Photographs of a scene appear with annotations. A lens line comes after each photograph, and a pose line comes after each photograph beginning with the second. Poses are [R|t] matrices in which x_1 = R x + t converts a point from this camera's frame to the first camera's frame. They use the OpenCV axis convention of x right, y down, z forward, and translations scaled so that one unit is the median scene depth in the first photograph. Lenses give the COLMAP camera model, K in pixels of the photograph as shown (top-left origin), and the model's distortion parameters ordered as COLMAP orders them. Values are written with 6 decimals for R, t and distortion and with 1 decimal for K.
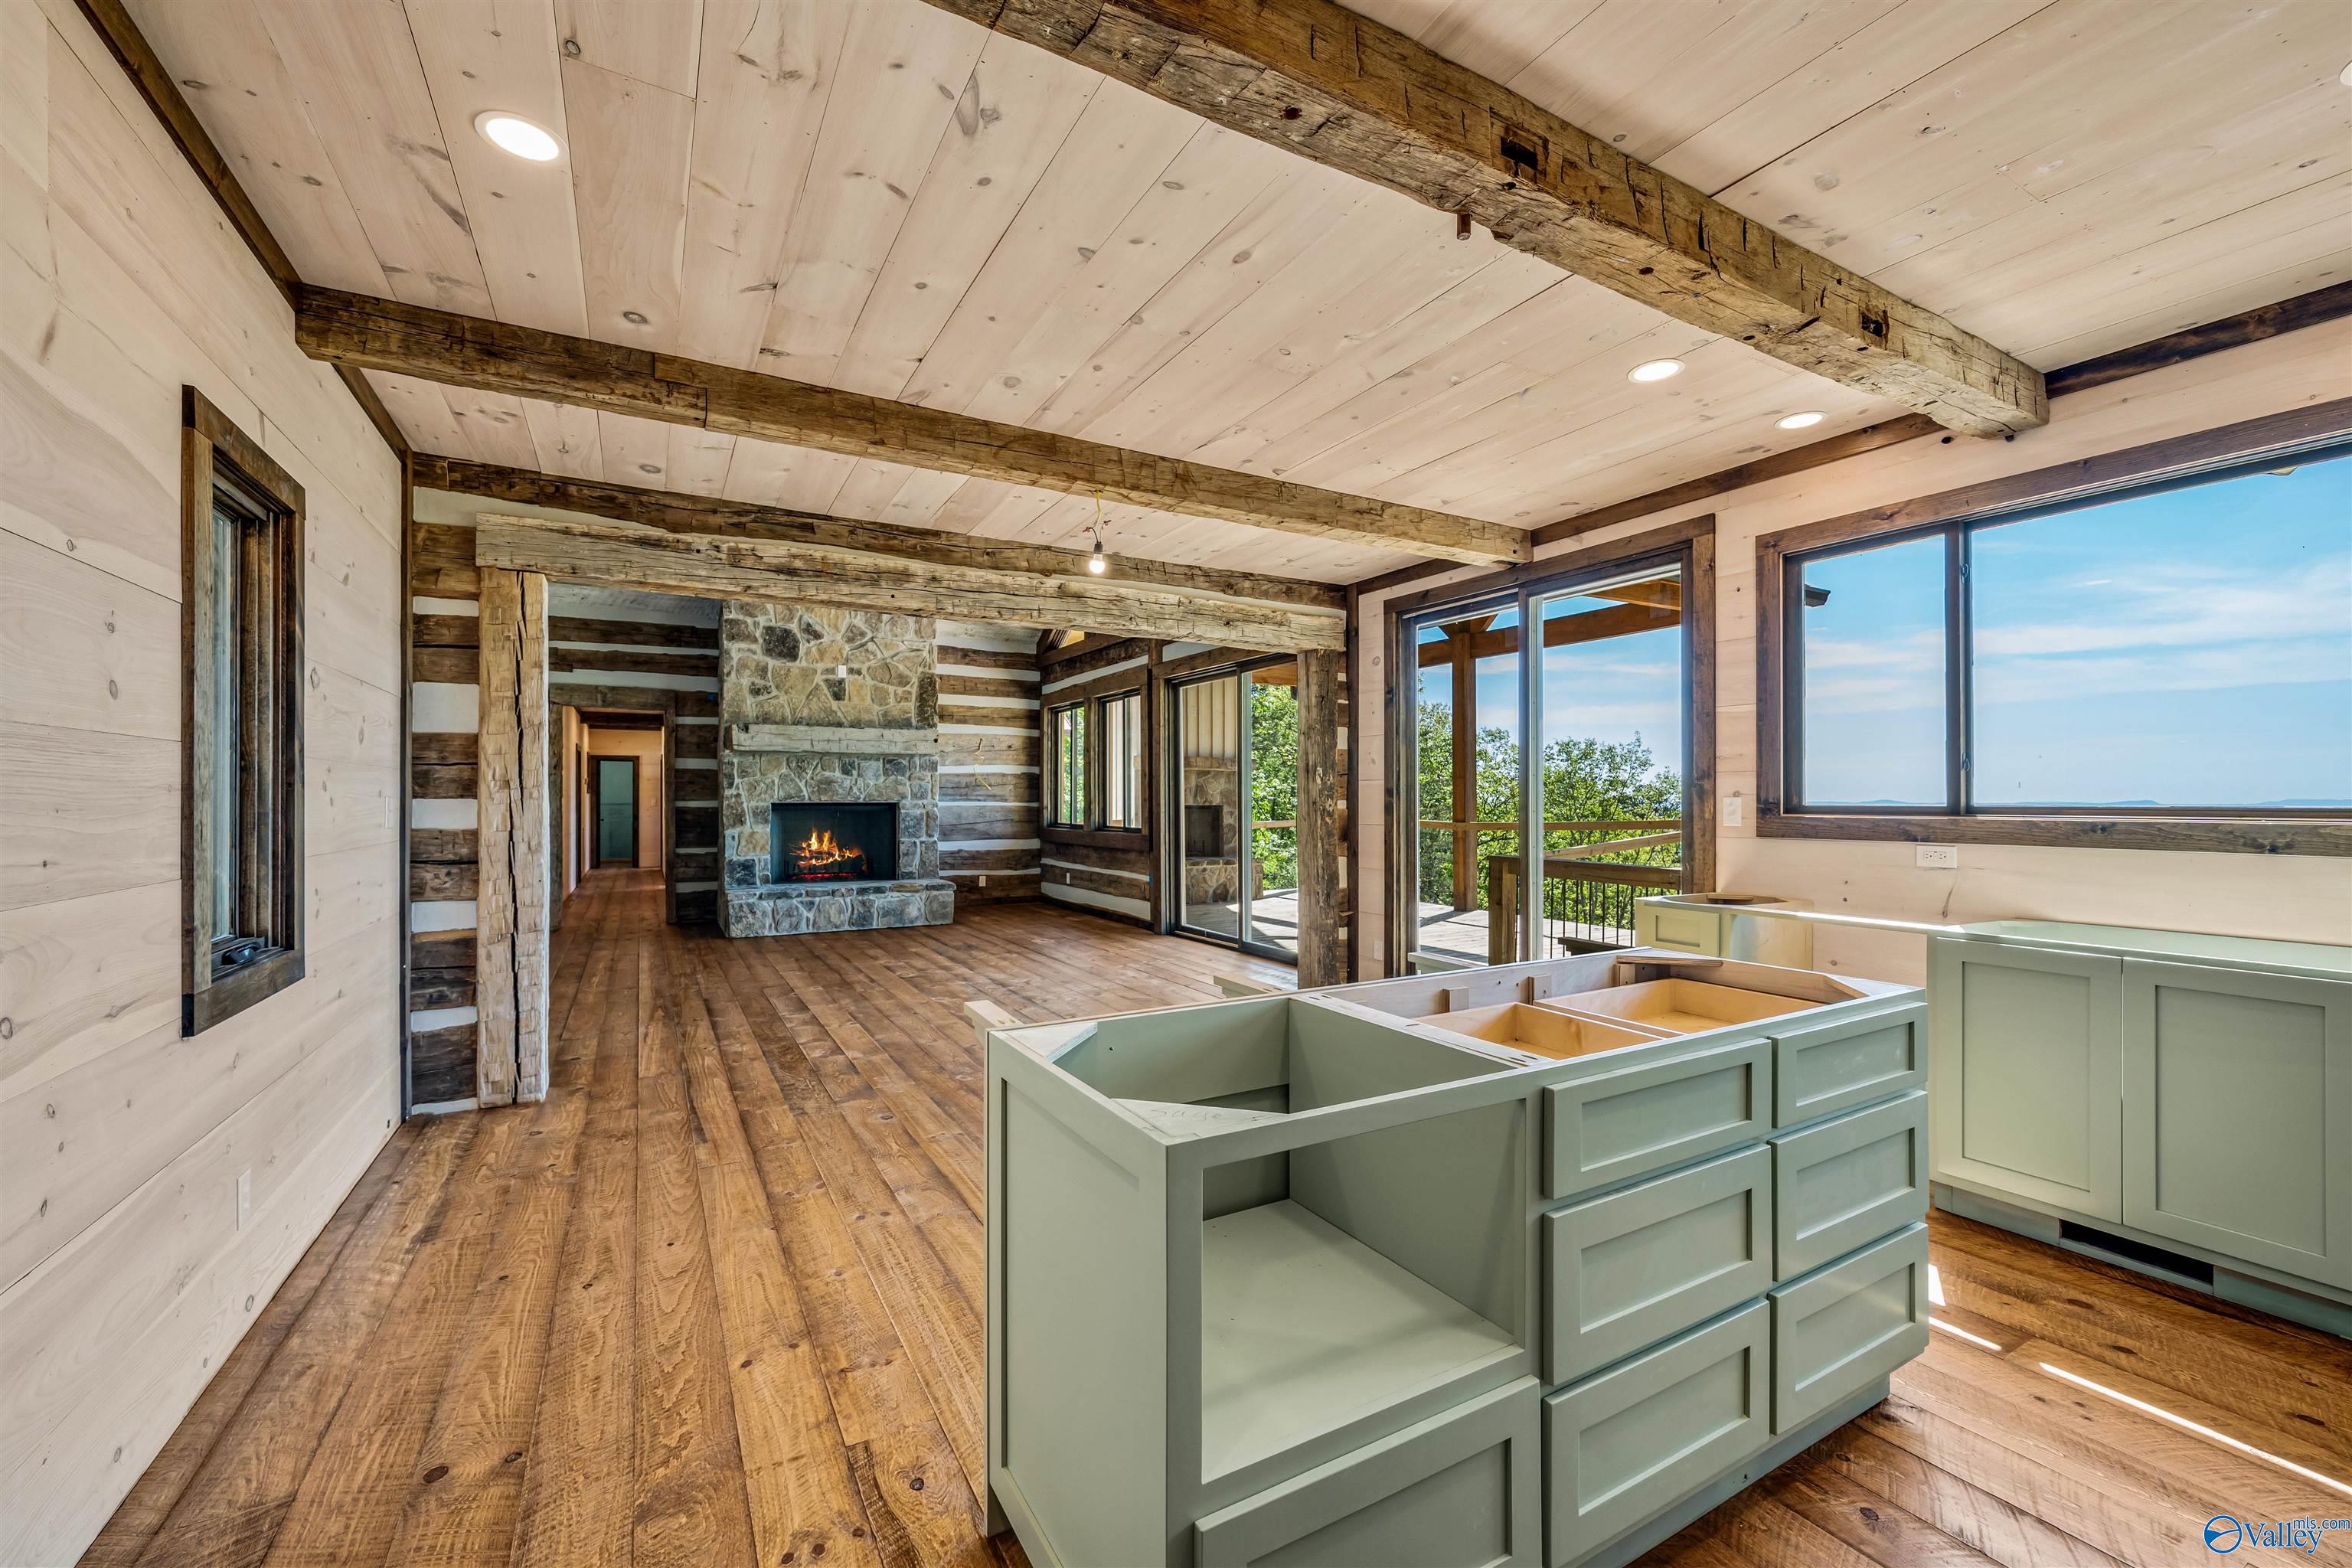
lens RADIAL K [[933.1, 0, 1173.6], [0, 933.1, 794.4], [0, 0, 1]] dist [0.002468, -0.000555]
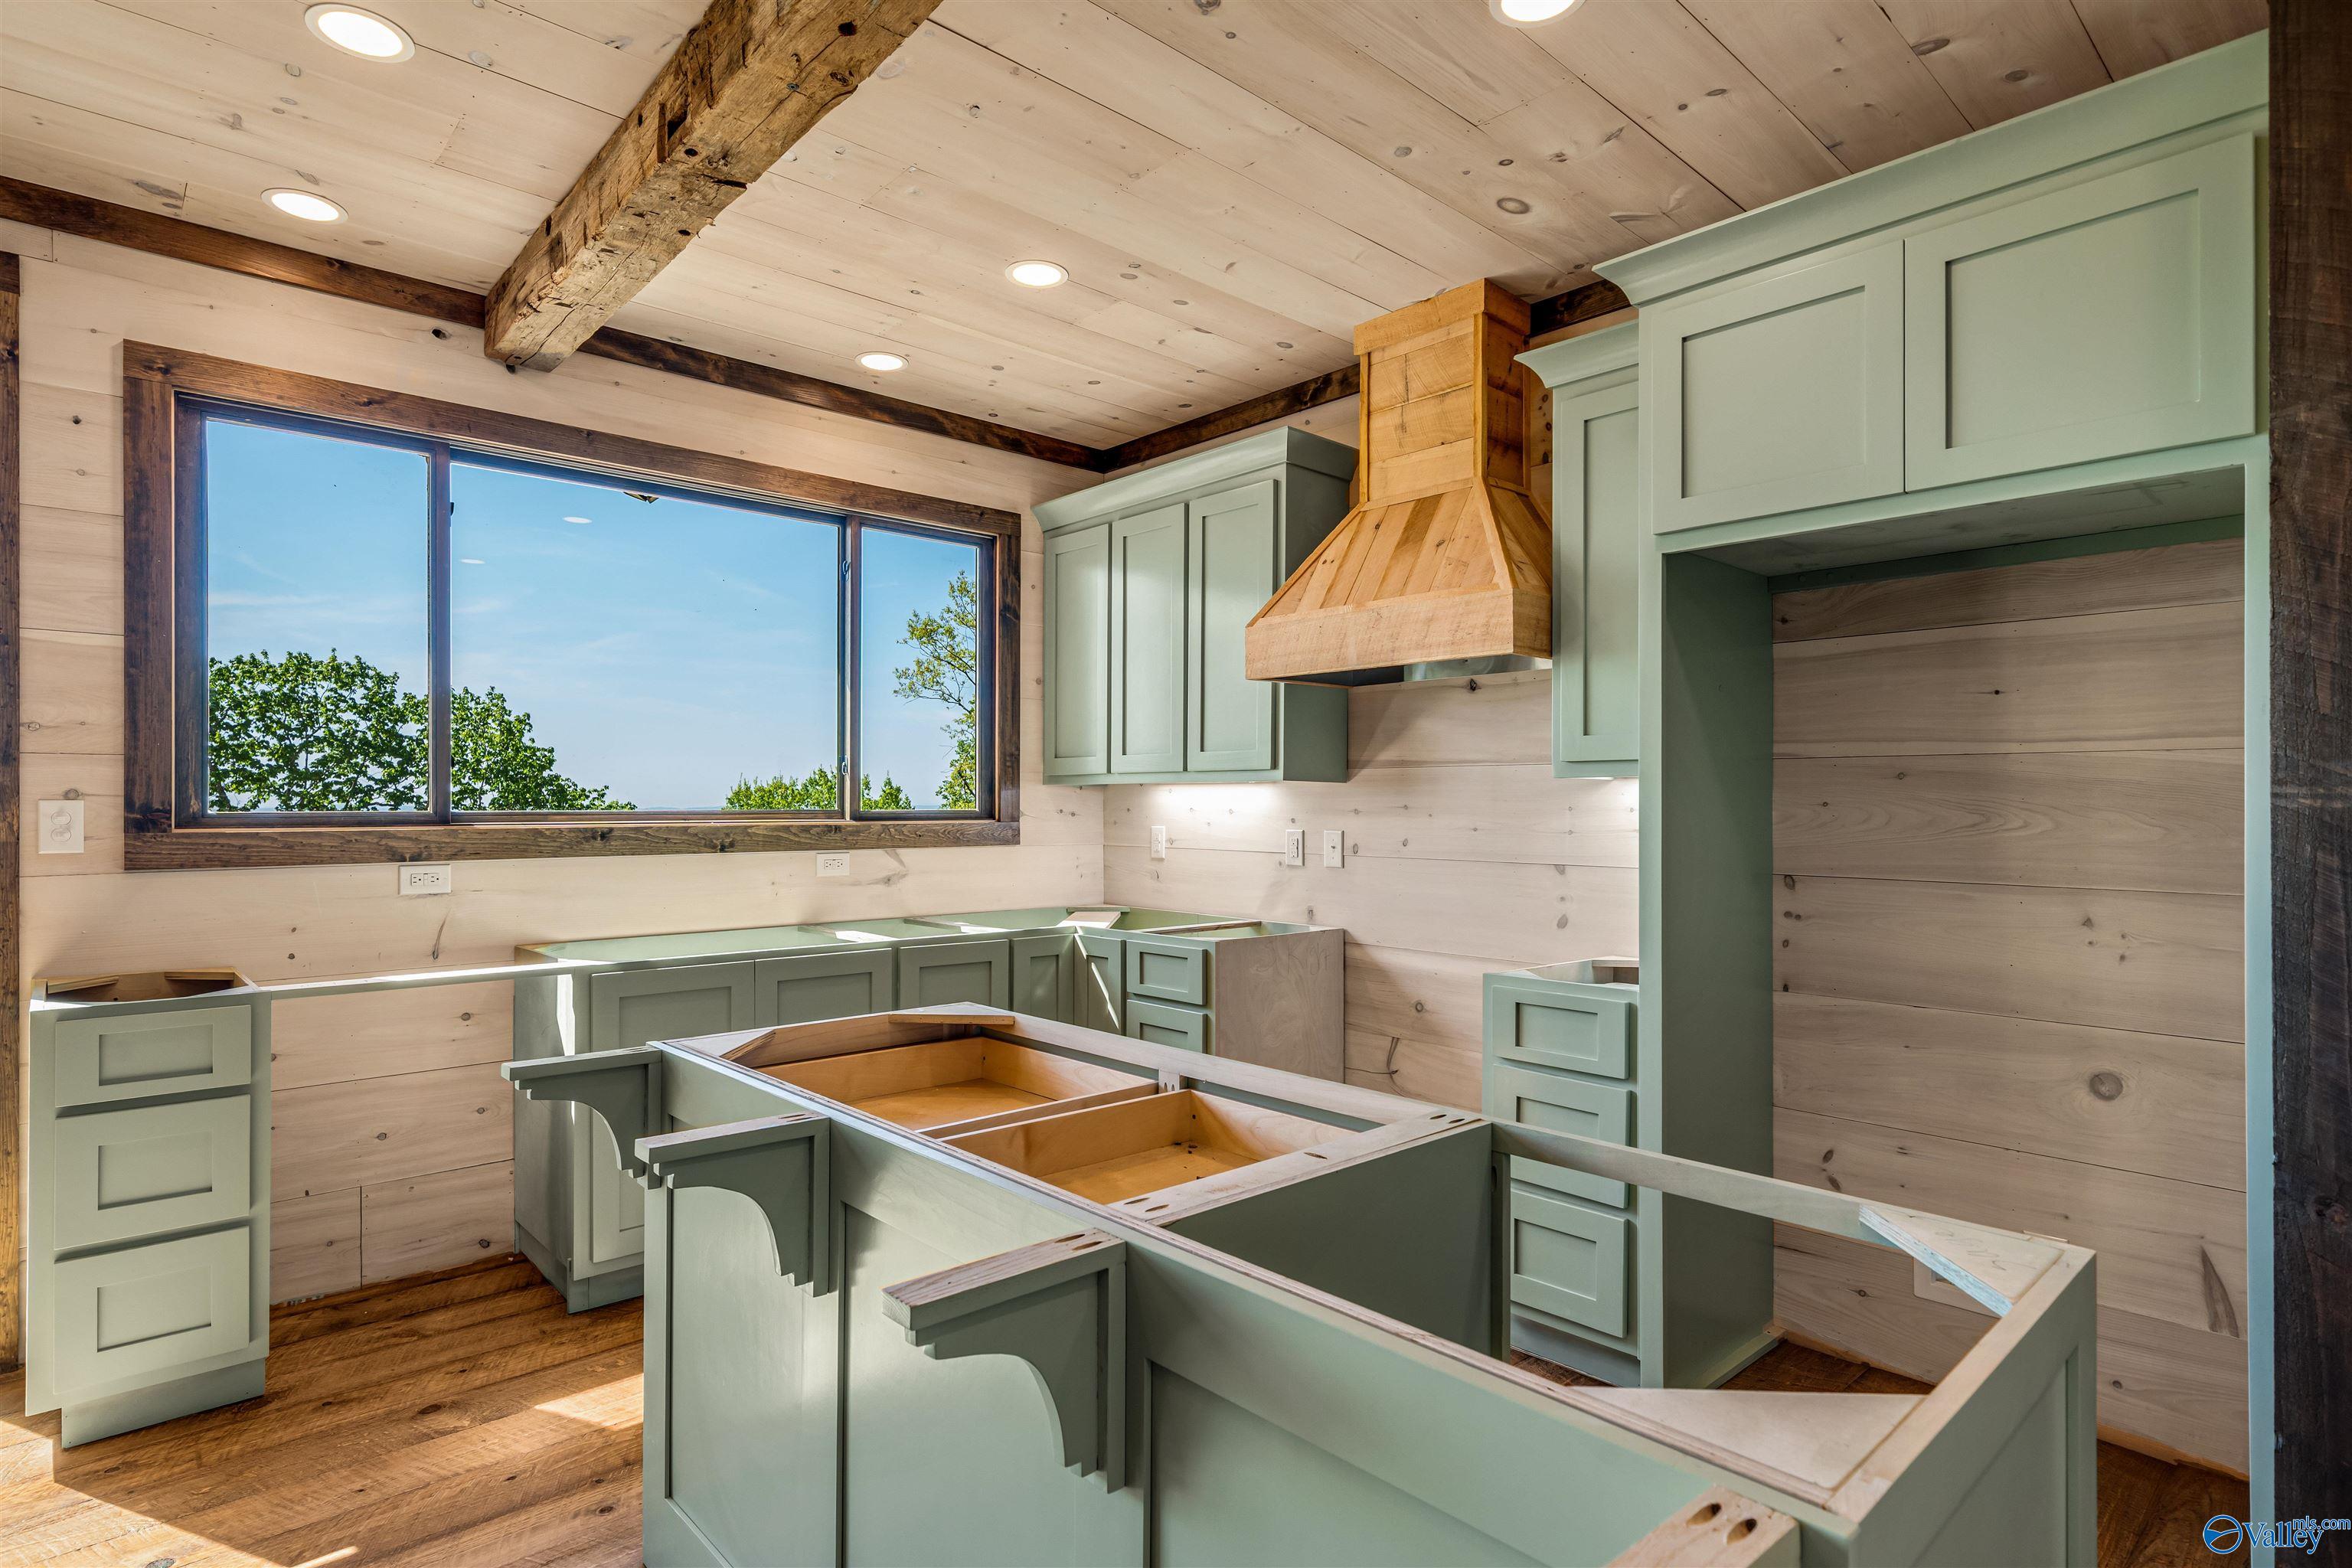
lens RADIAL K [[1199.4, 0, 1179.6], [0, 1199.4, 795.3], [0, 0, 1]] dist [0.001309, 0.001220]
pose [[-0.209756, 0.005730, 0.977737, -0.255029], [-0.004309, 0.999968, -0.006785, 0.002417], [-0.977744, -0.005637, -0.209725, 0.605433]]
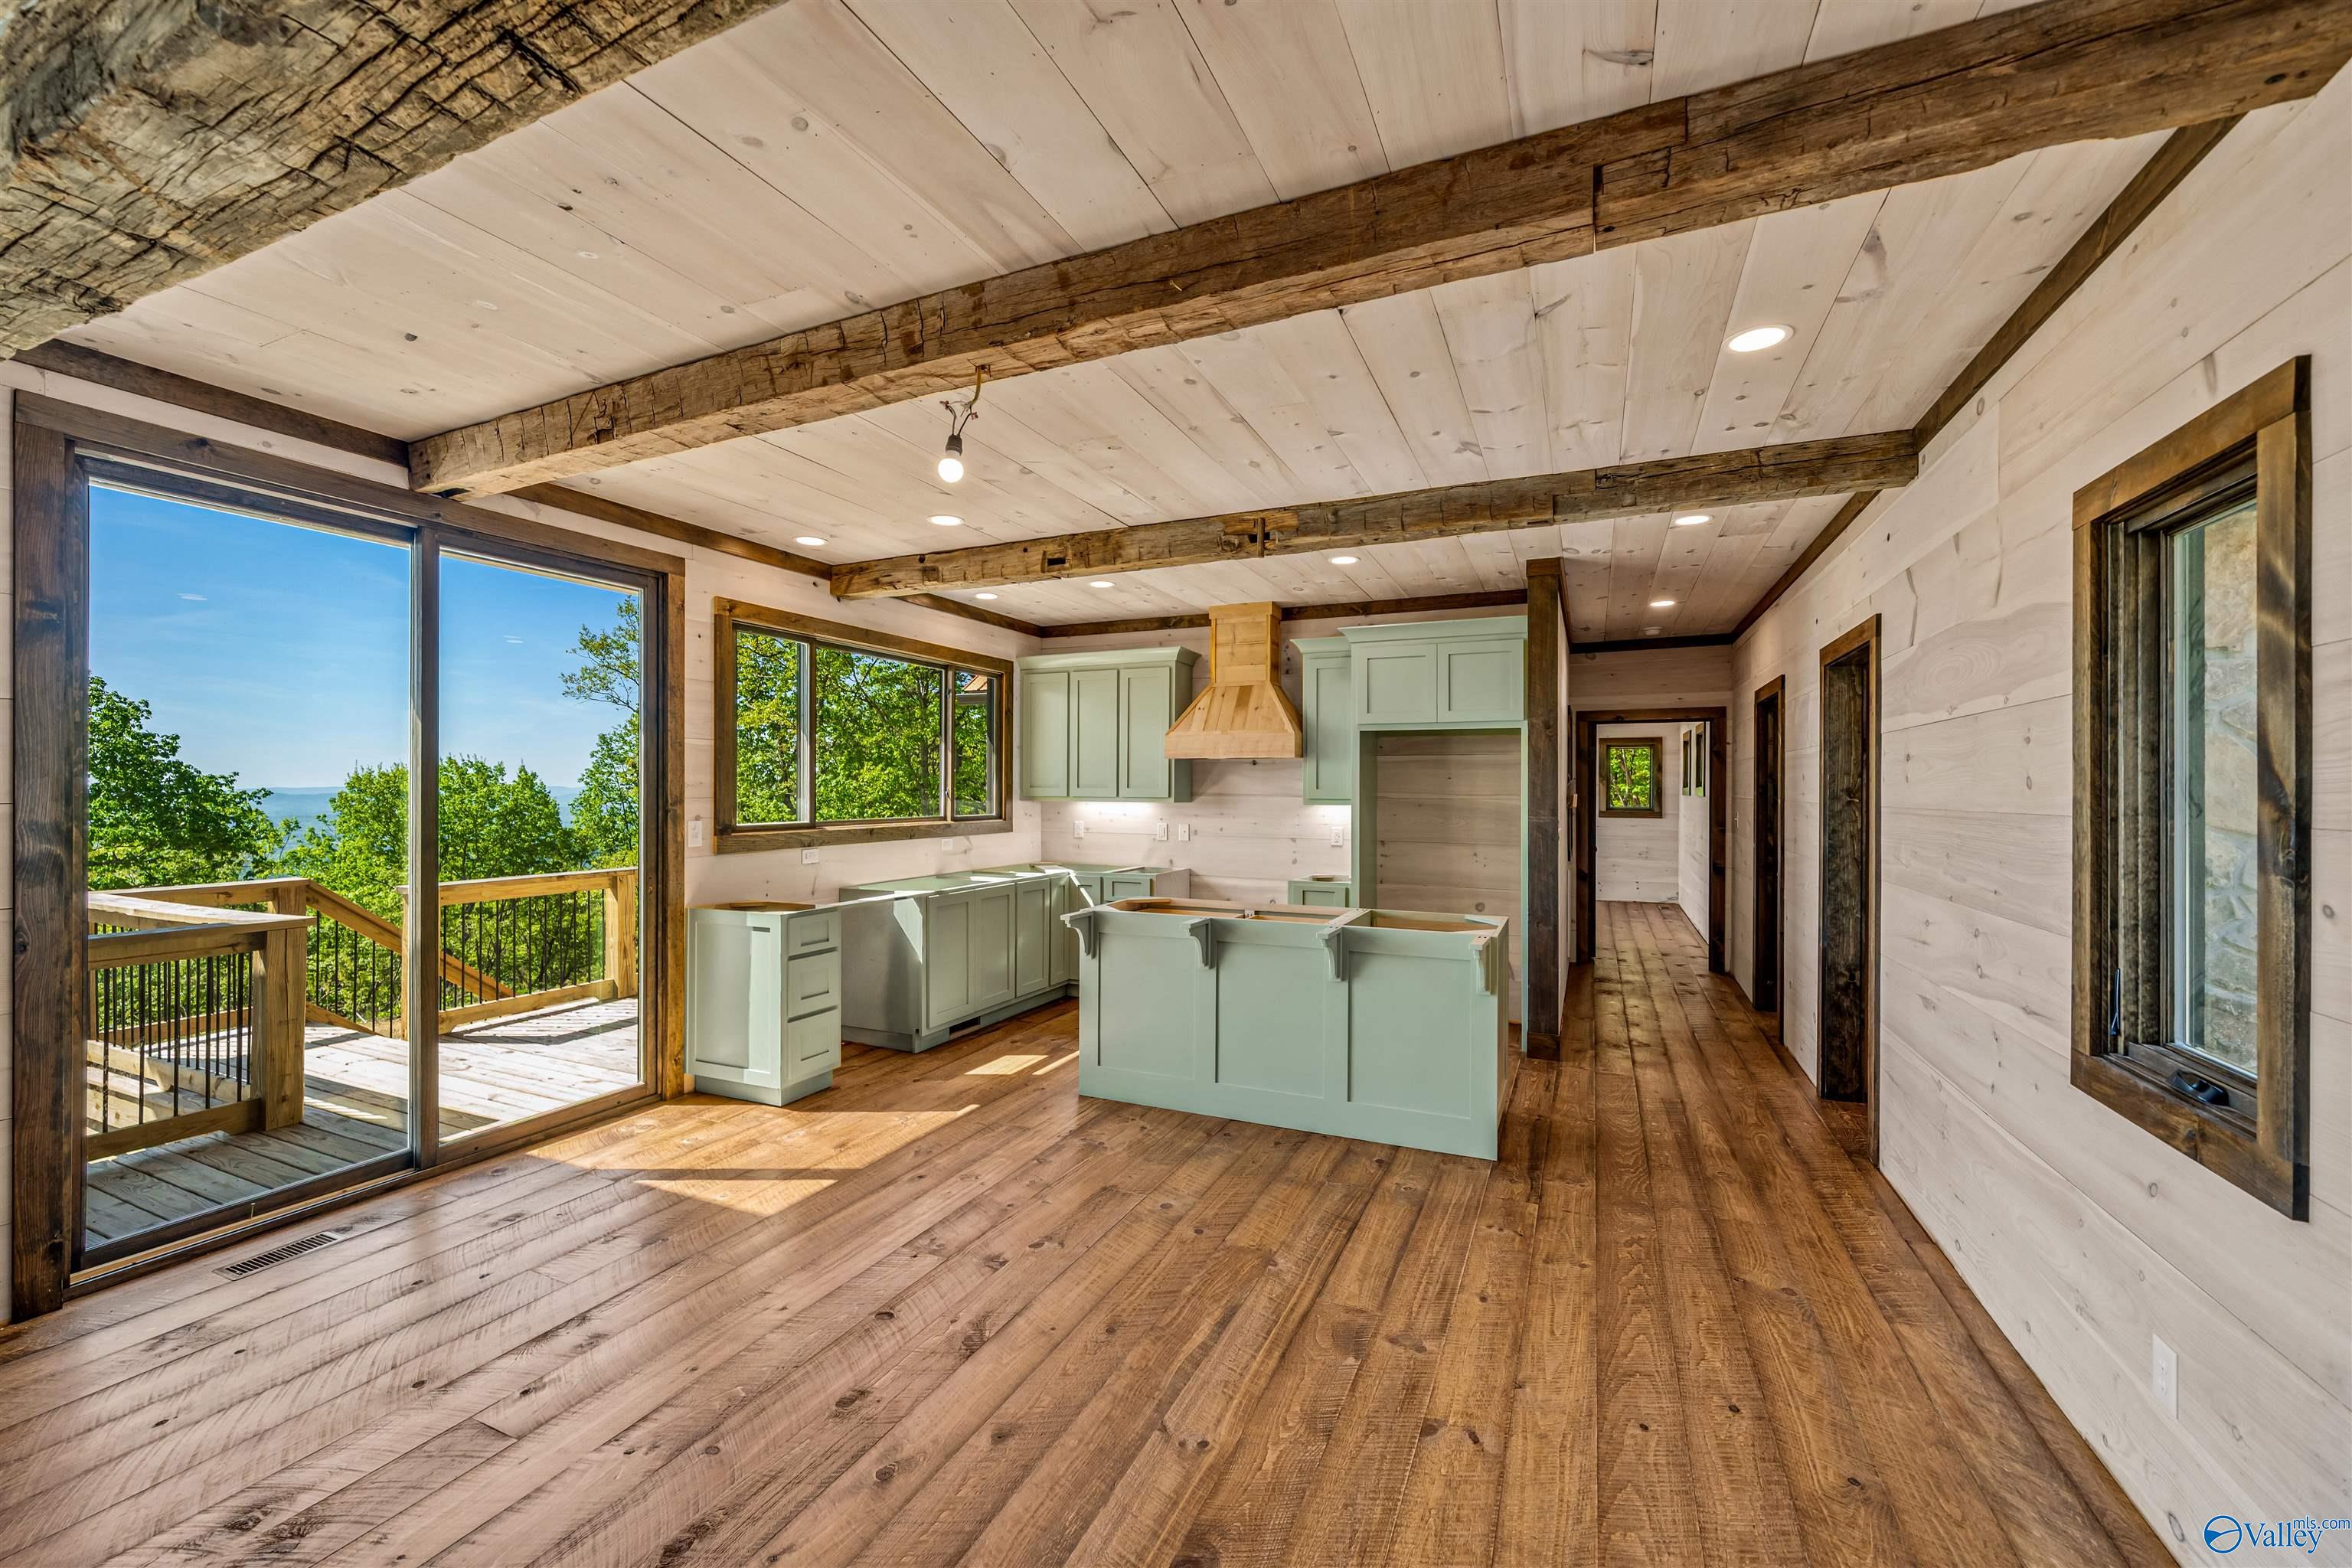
lens RADIAL K [[933.1, 0, 1156.6], [0, 933.1, 779.4], [0, 0, 1]] dist [0.002468, -0.000555]
pose [[-0.575182, 0.003696, 0.818017, -0.740516], [-0.007166, 0.999929, -0.009556, -0.047285], [-0.817994, -0.011358, -0.575115, 1.403001]]
